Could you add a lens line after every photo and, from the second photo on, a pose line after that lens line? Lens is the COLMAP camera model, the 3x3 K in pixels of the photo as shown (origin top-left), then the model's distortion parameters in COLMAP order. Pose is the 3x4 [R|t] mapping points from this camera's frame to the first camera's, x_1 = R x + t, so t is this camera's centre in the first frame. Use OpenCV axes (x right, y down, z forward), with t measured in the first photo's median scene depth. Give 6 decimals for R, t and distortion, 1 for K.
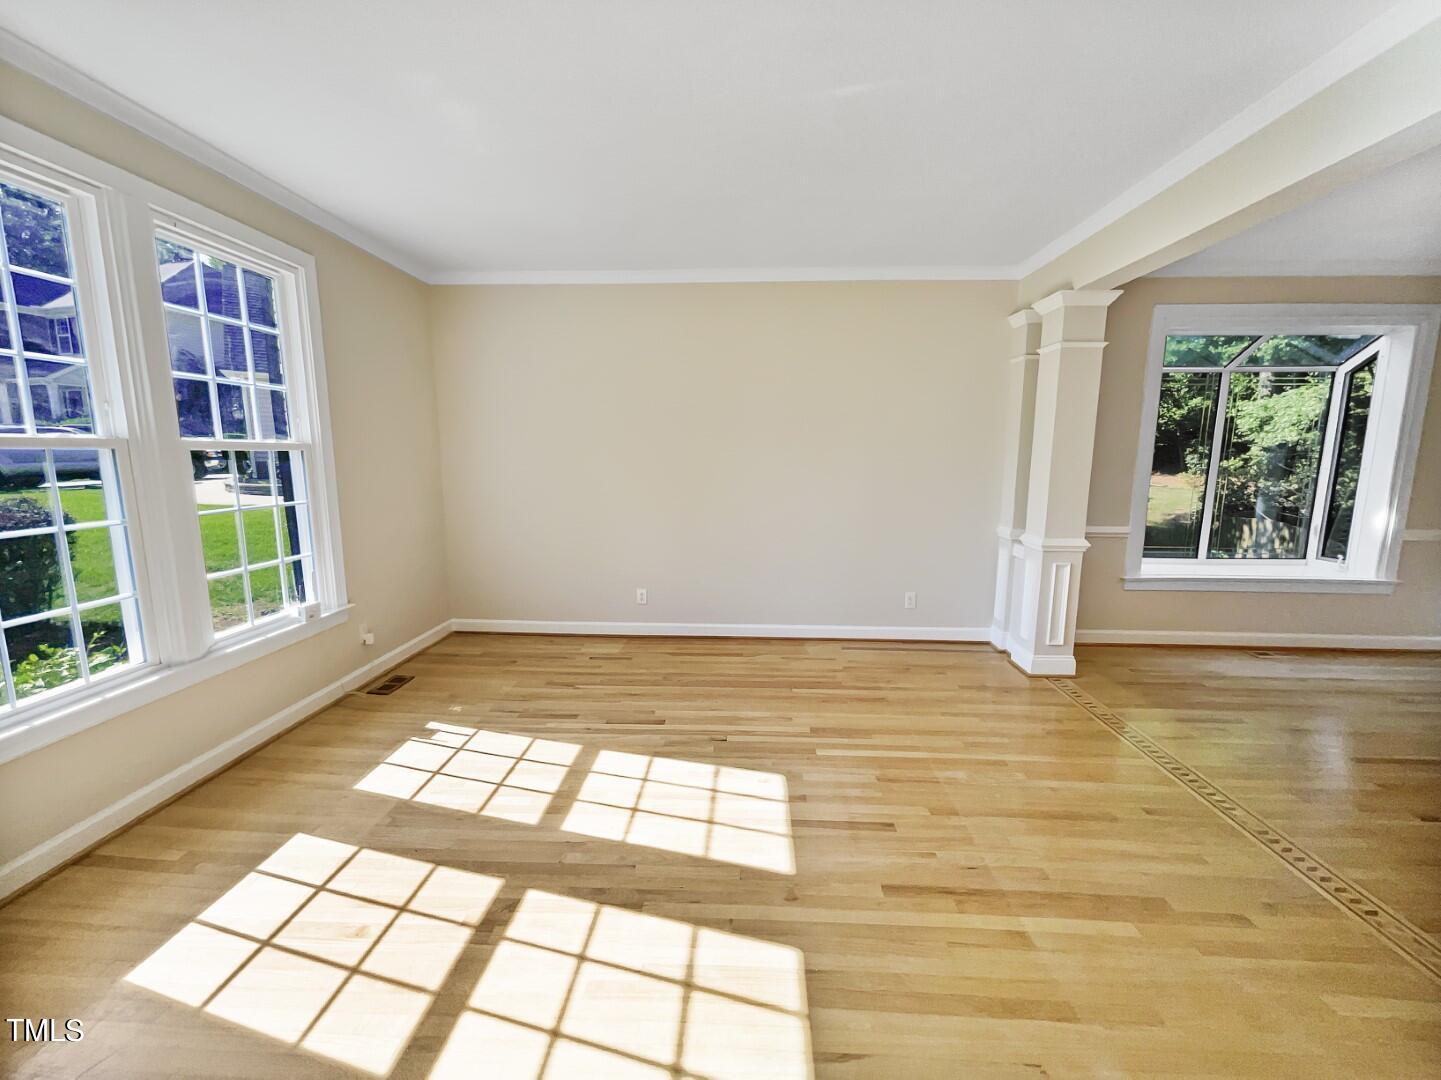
lens RADIAL K [[588.2, 0, 720.5], [0, 588.2, 540.0], [0, 0, 1]] dist [0.000516, -0.000005]
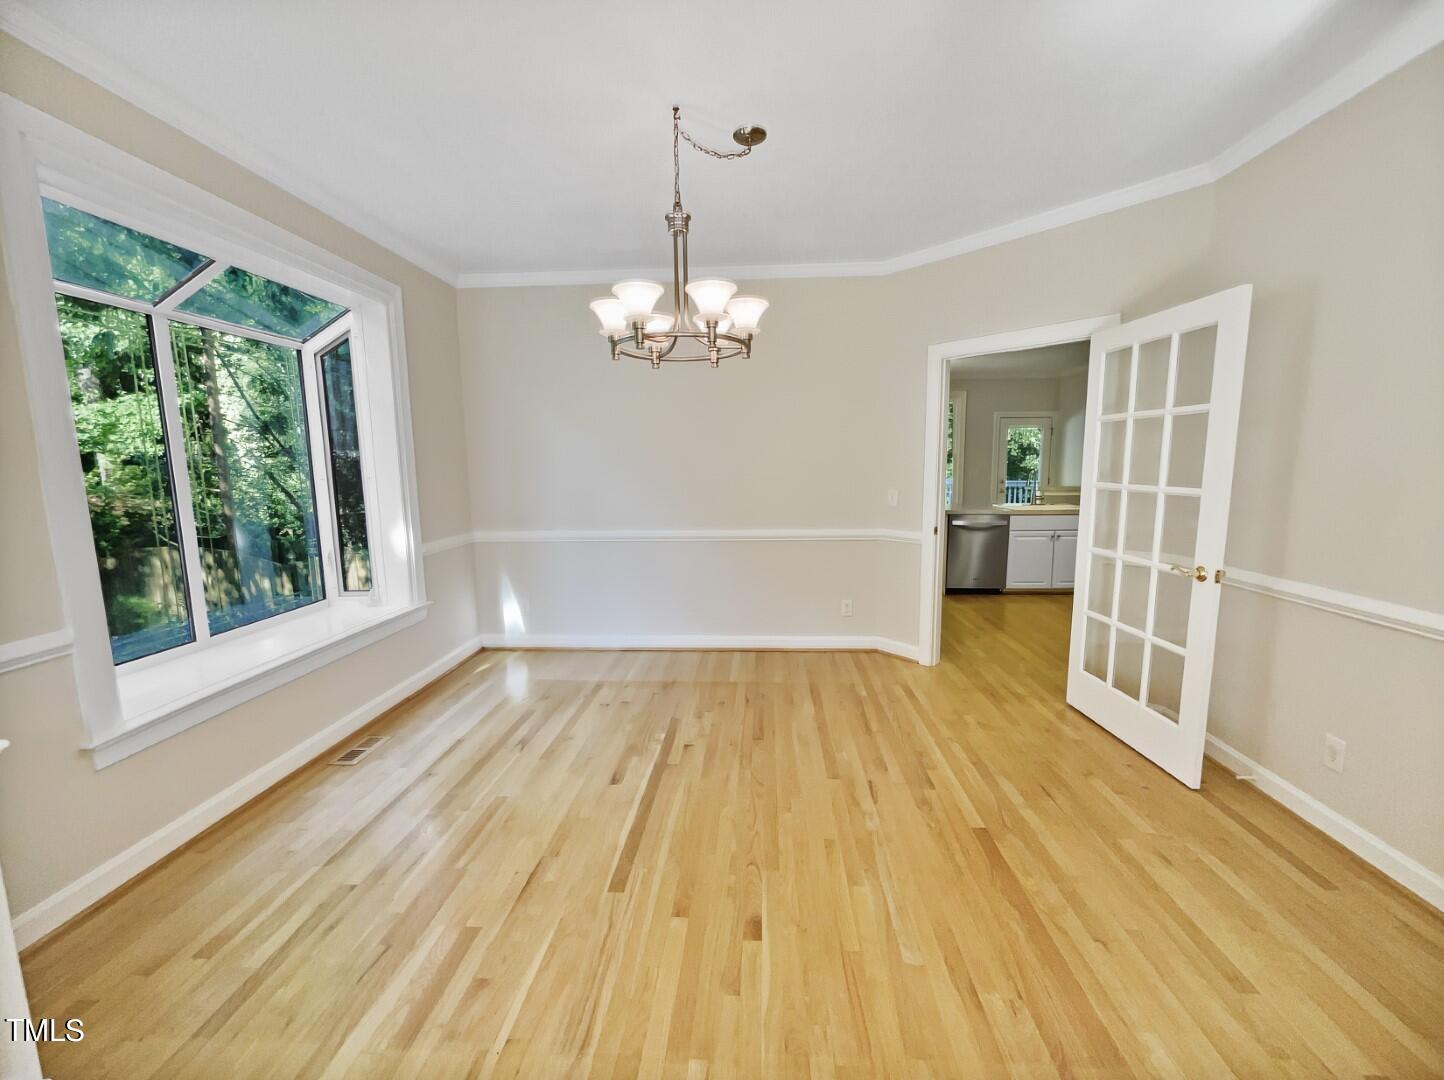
lens RADIAL K [[589.5, 0, 722.0], [0, 589.5, 540.0], [0, 0, 1]] dist [0.000516, -0.000005]
pose [[0.008507, -0.138177, 0.990371, 0.133848], [0.163294, 0.977304, 0.134951, -0.030671], [-0.986541, 0.160573, 0.030878, 0.238221]]
